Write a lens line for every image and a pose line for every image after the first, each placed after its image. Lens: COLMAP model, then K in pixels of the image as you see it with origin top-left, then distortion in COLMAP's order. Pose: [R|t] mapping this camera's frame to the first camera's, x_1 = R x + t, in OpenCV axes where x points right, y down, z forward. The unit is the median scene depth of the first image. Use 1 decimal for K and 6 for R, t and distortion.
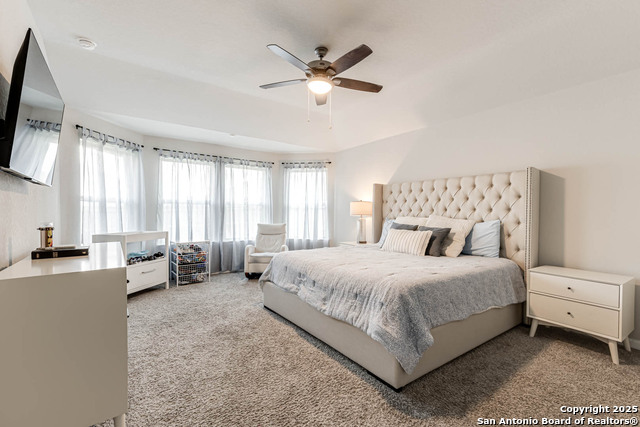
lens RADIAL K [[284.1, 0, 318.7], [0, 284.1, 216.5], [0, 0, 1]] dist [0.025996, 0.000744]
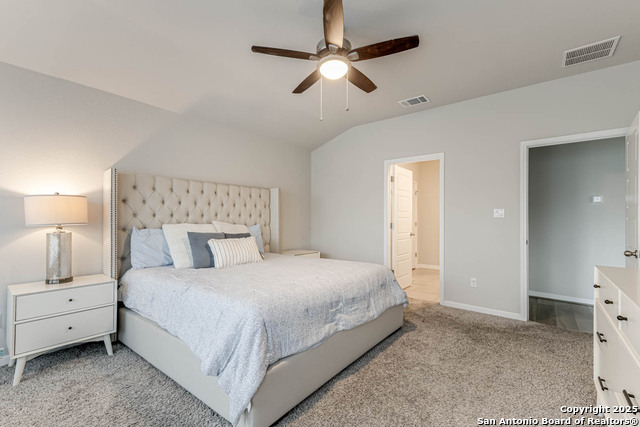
lens RADIAL K [[284.1, 0, 318.7], [0, 284.1, 216.5], [0, 0, 1]] dist [0.025996, 0.000744]
pose [[-0.270878, -0.002632, 0.962610, -0.609738], [0.012412, 0.999904, 0.006226, -0.021536], [-0.962534, 0.013634, -0.270819, 0.983900]]
